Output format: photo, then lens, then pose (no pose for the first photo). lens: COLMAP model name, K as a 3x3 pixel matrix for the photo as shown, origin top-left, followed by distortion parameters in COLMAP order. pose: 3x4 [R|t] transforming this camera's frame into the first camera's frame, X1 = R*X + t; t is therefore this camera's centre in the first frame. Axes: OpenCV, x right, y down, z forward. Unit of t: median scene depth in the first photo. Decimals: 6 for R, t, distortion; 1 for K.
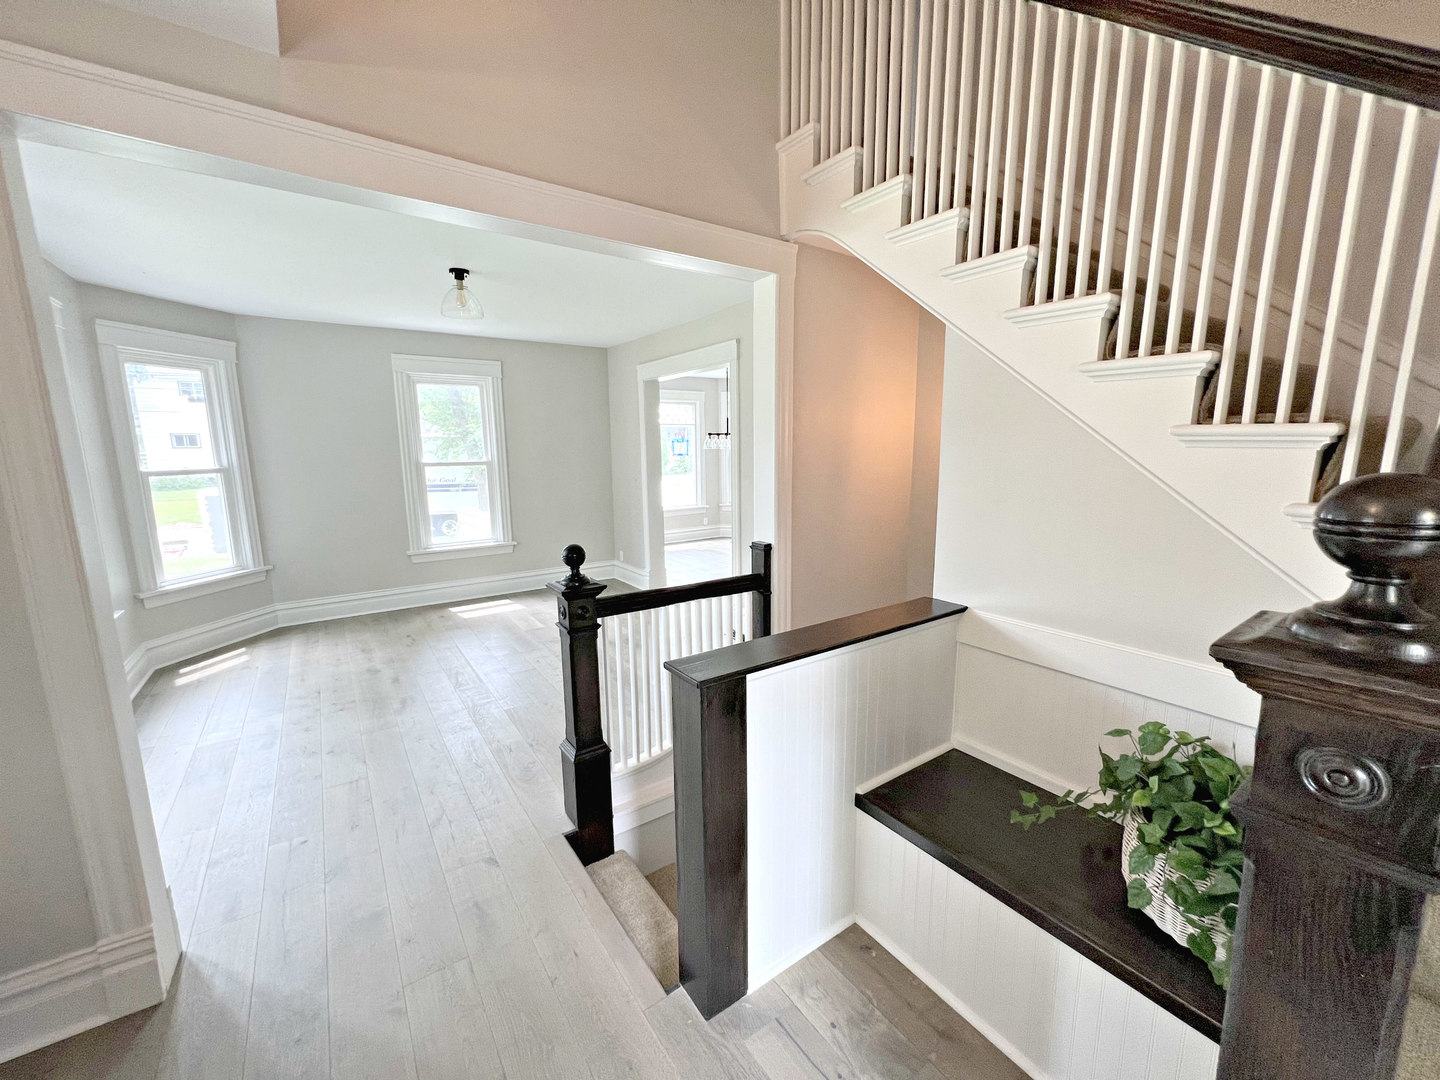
lens RADIAL K [[575.8, 0, 718.4], [0, 575.8, 542.0], [0, 0, 1]] dist [-0.000867, -0.000143]
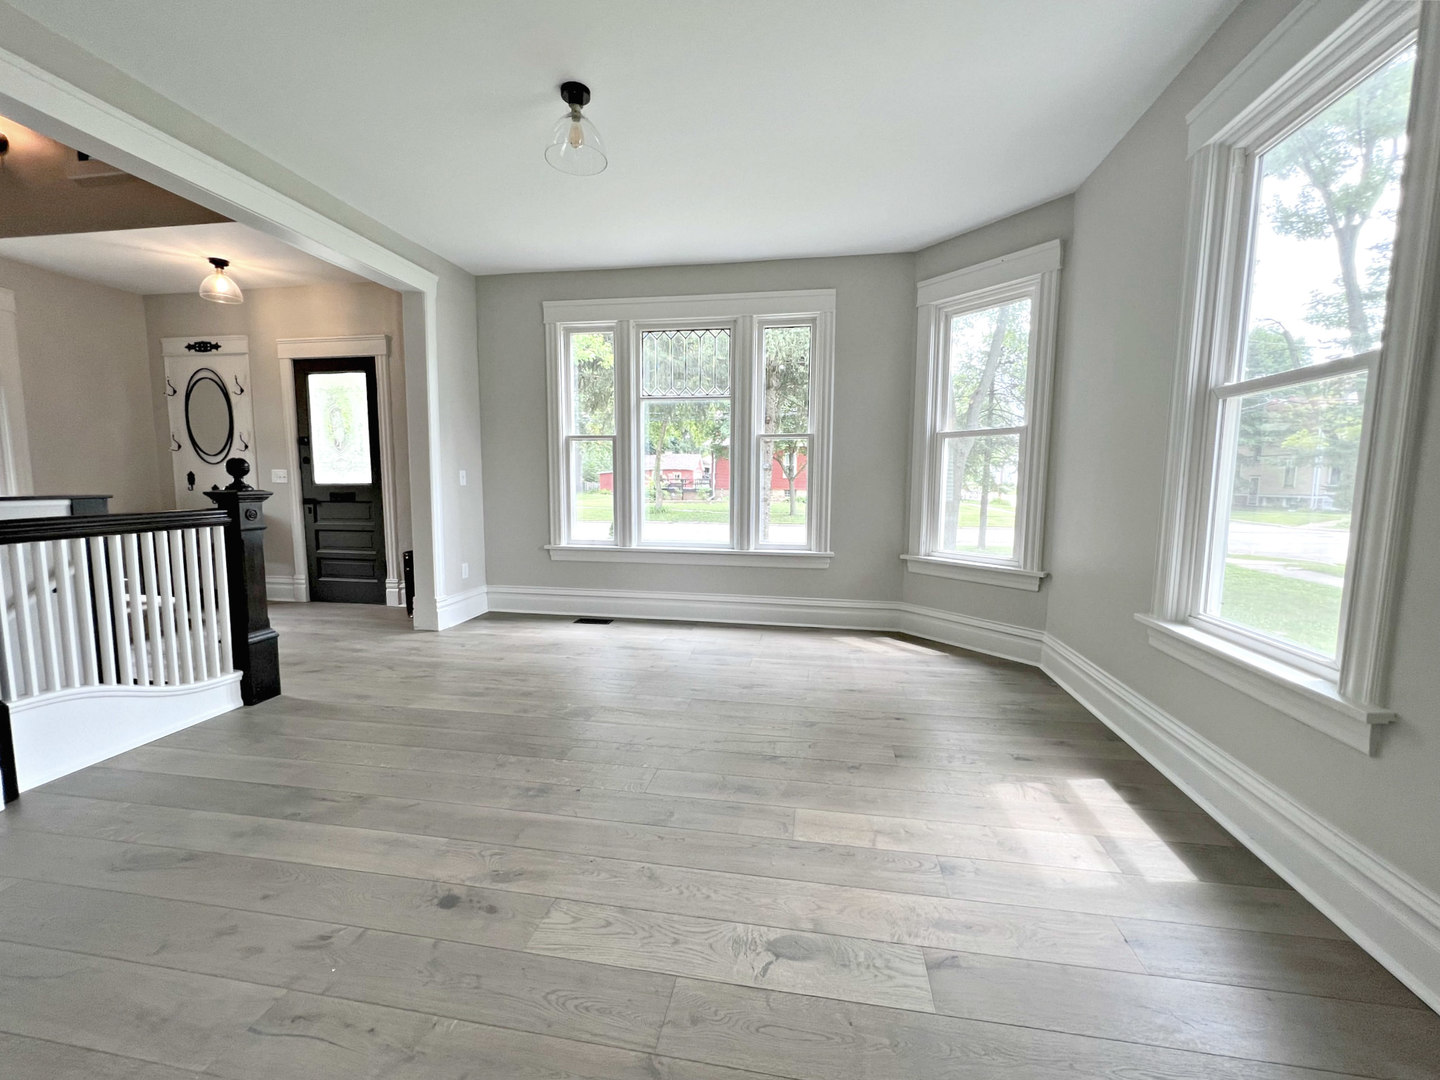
lens RADIAL K [[592.2, 0, 718.6], [0, 592.2, 542.4], [0, 0, 1]] dist [-0.001276, -0.000362]
pose [[-0.700969, 0.079448, -0.708753, -0.036470], [-0.119902, 0.966503, 0.226925, -0.113668], [0.703041, 0.244048, -0.667963, 1.304290]]
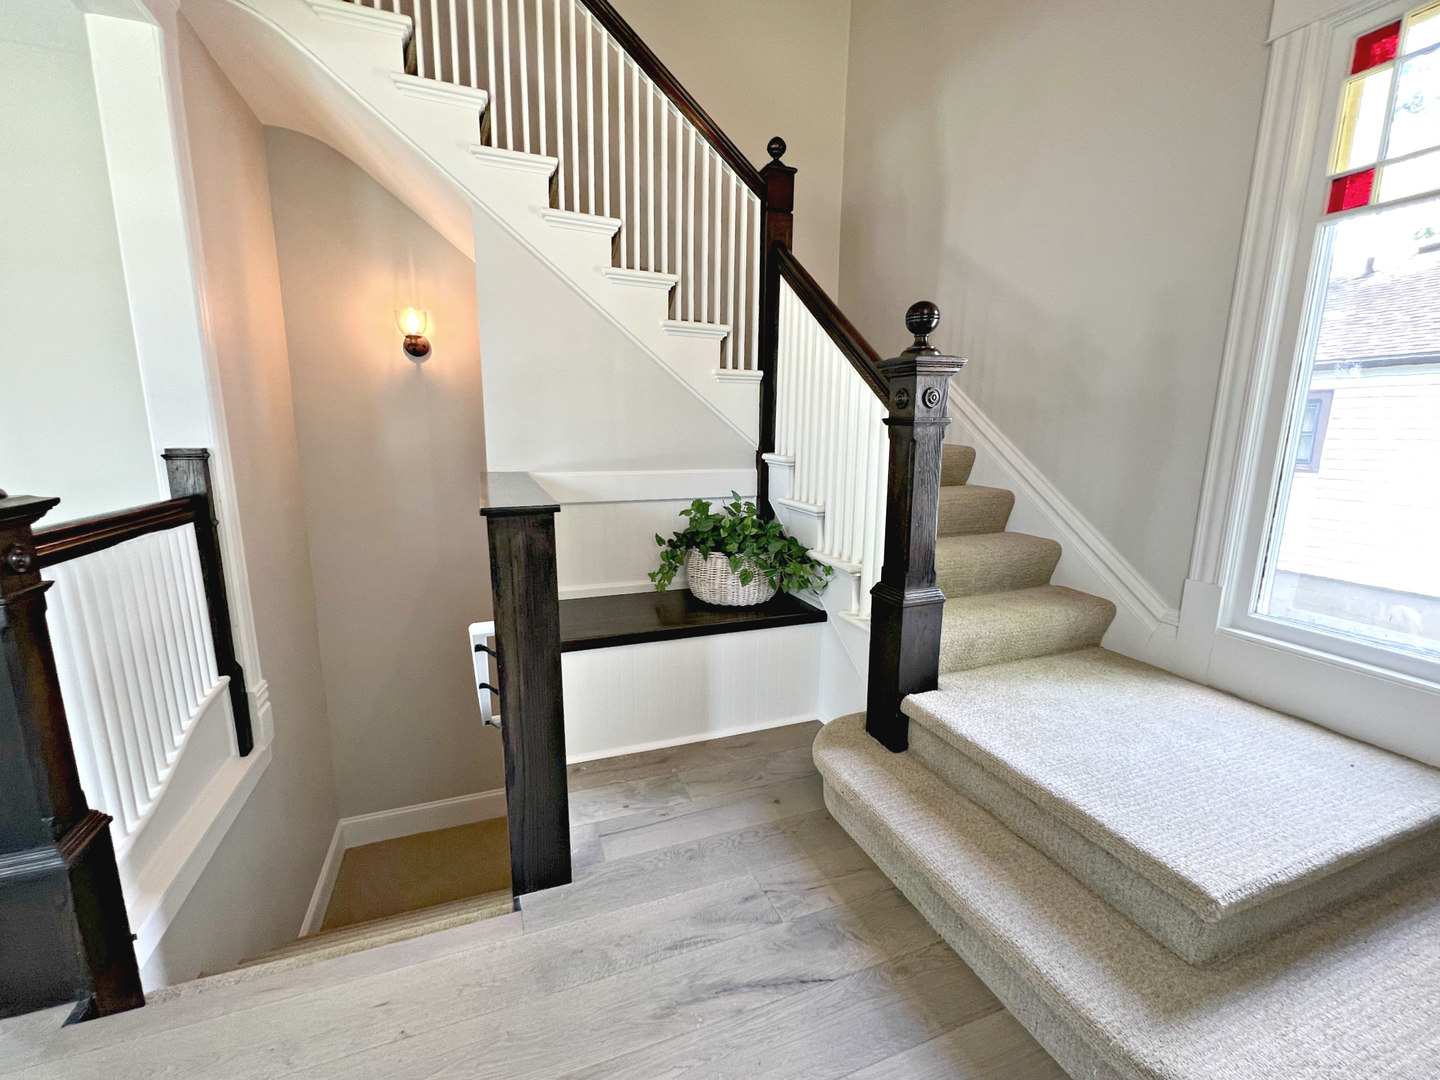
lens RADIAL K [[617.8, 0, 715.4], [0, 617.8, 542.6], [0, 0, 1]] dist [-0.002234, -0.000700]
pose [[0.240428, -0.165061, 0.956530, -0.298640], [0.149673, 0.979954, 0.131482, 0.066219], [-0.959058, 0.111555, 0.260314, 0.157714]]
